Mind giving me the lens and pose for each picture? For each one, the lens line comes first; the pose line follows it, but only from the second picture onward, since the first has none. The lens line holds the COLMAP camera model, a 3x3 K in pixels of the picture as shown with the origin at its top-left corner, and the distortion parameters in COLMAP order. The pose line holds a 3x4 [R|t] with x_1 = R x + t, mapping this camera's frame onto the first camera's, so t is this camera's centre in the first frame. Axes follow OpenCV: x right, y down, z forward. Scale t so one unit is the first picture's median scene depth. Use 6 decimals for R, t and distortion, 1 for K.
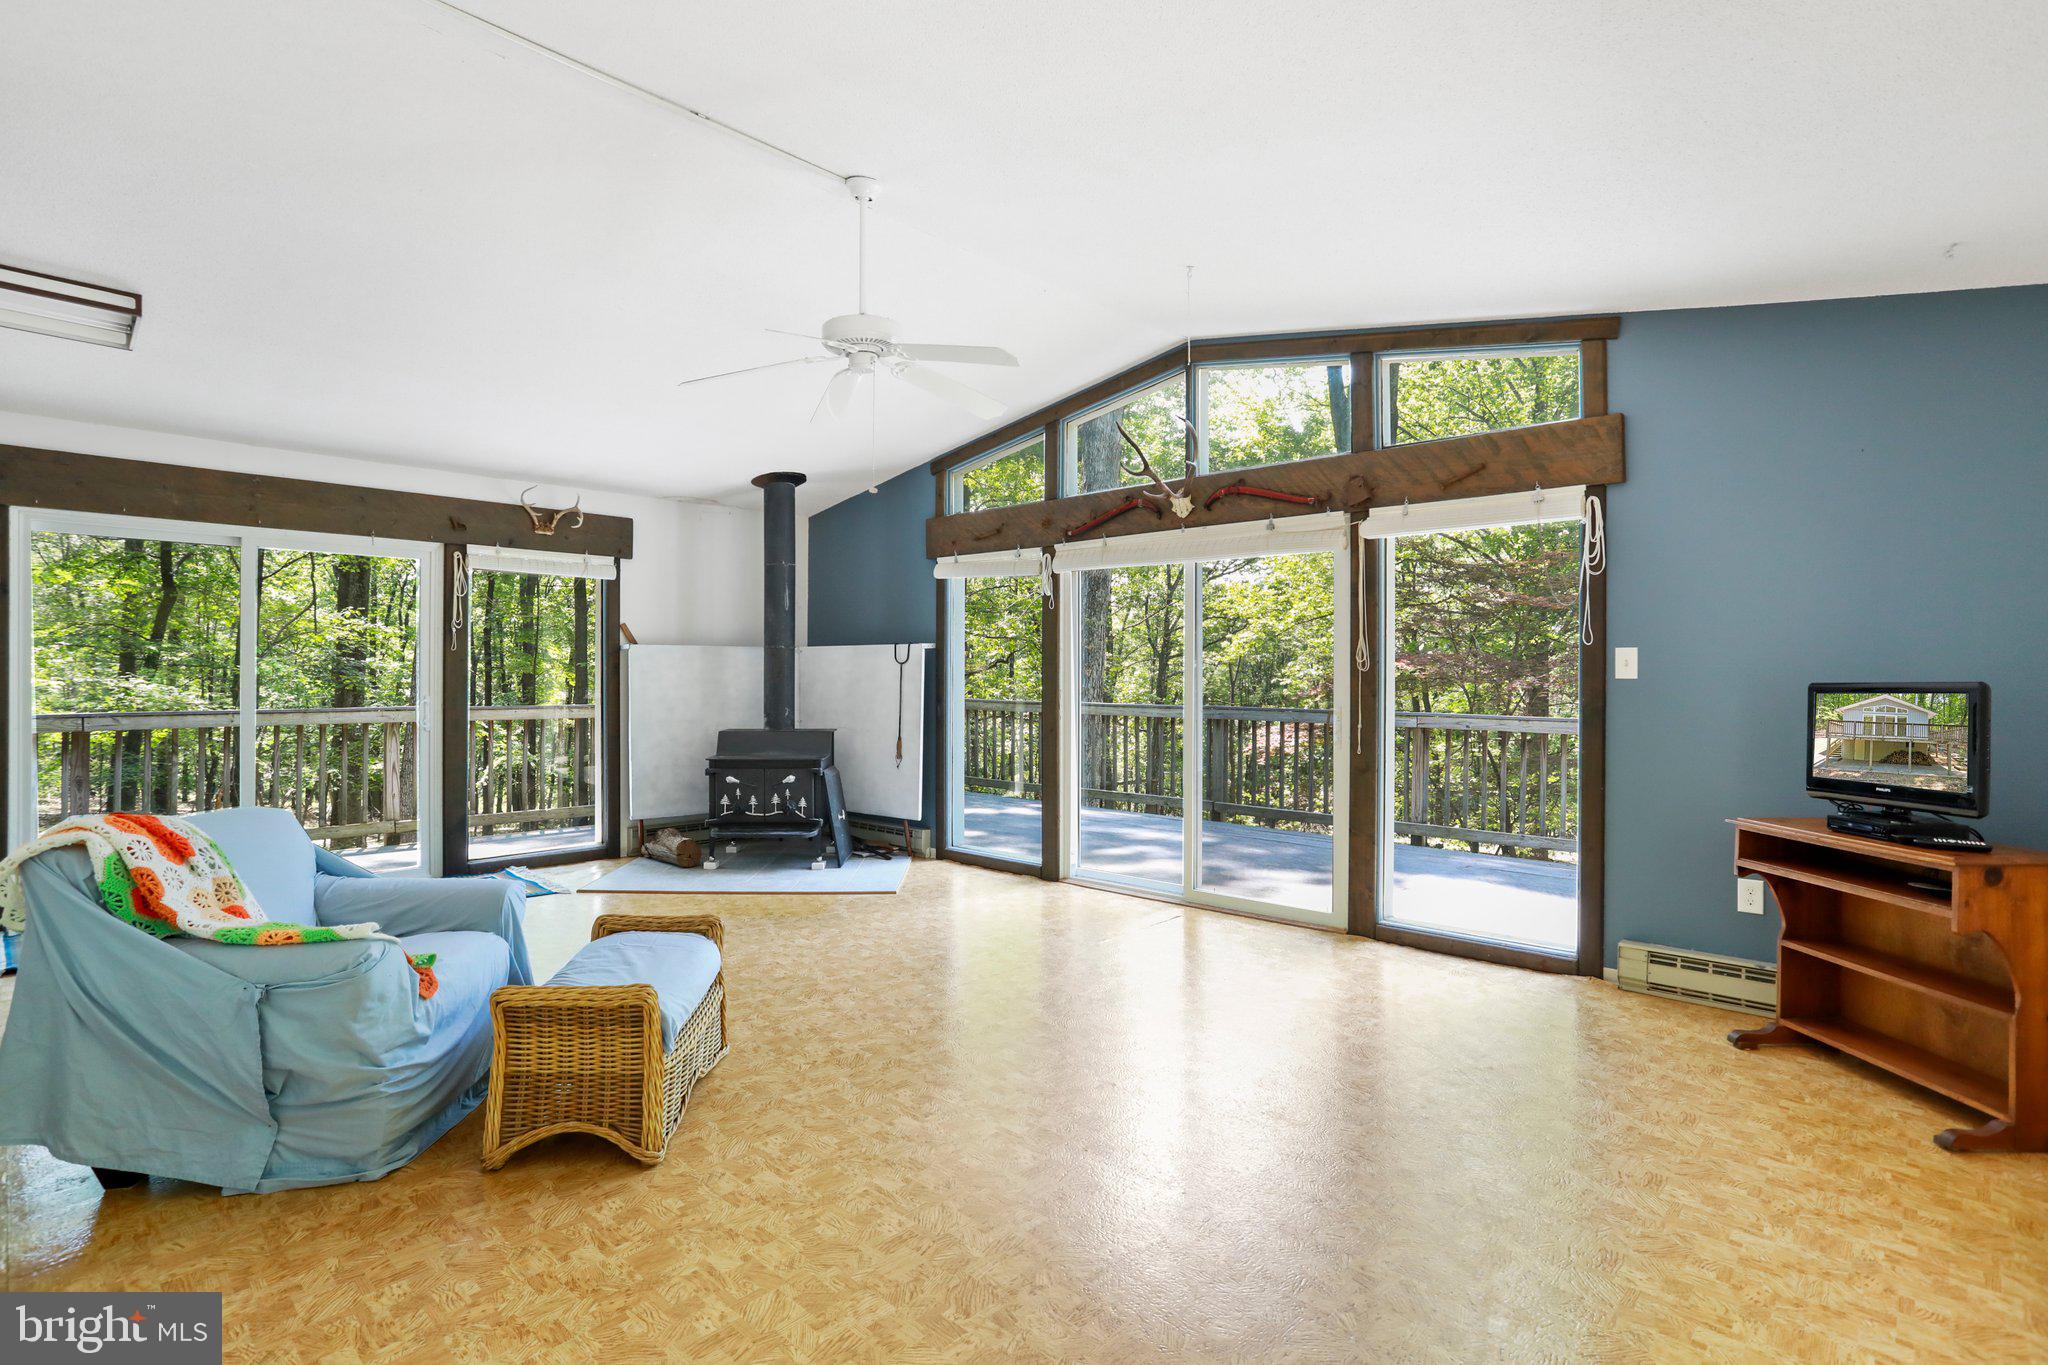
lens RADIAL K [[1001.1, 0, 1019.3], [0, 1001.1, 687.3], [0, 0, 1]] dist [-0.039921, 0.006887]
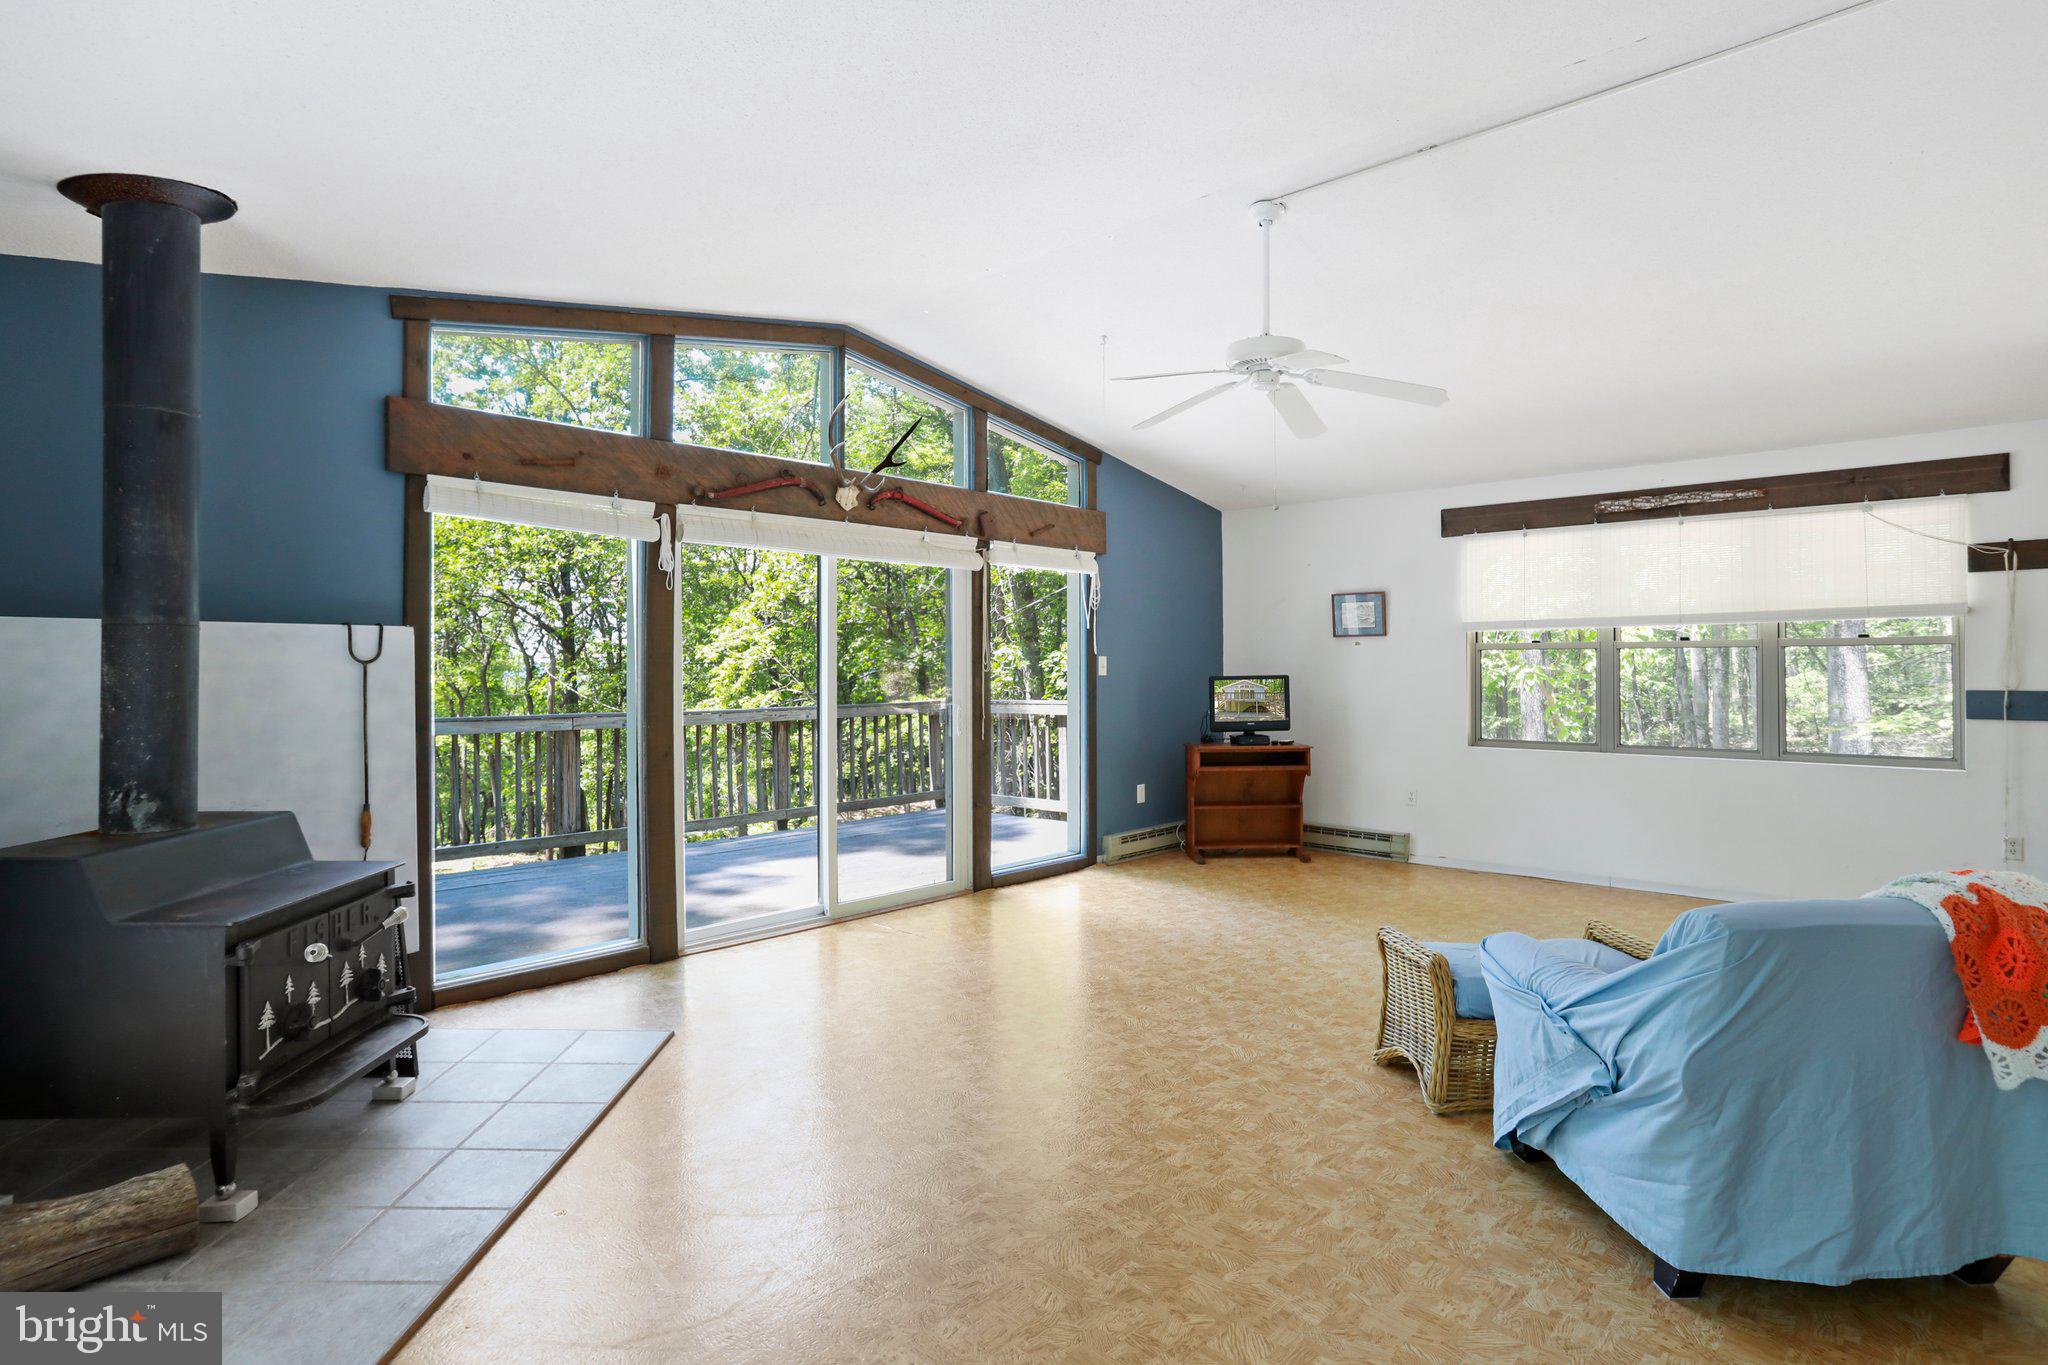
lens RADIAL K [[1061.9, 0, 1011.3], [0, 1061.9, 673.1], [0, 0, 1]] dist [-0.042874, 0.000992]
pose [[0.000566, -0.010635, 0.999943, -0.740938], [0.015340, 0.999826, 0.010625, -0.021514], [-0.999882, 0.015333, 0.000729, 0.748757]]
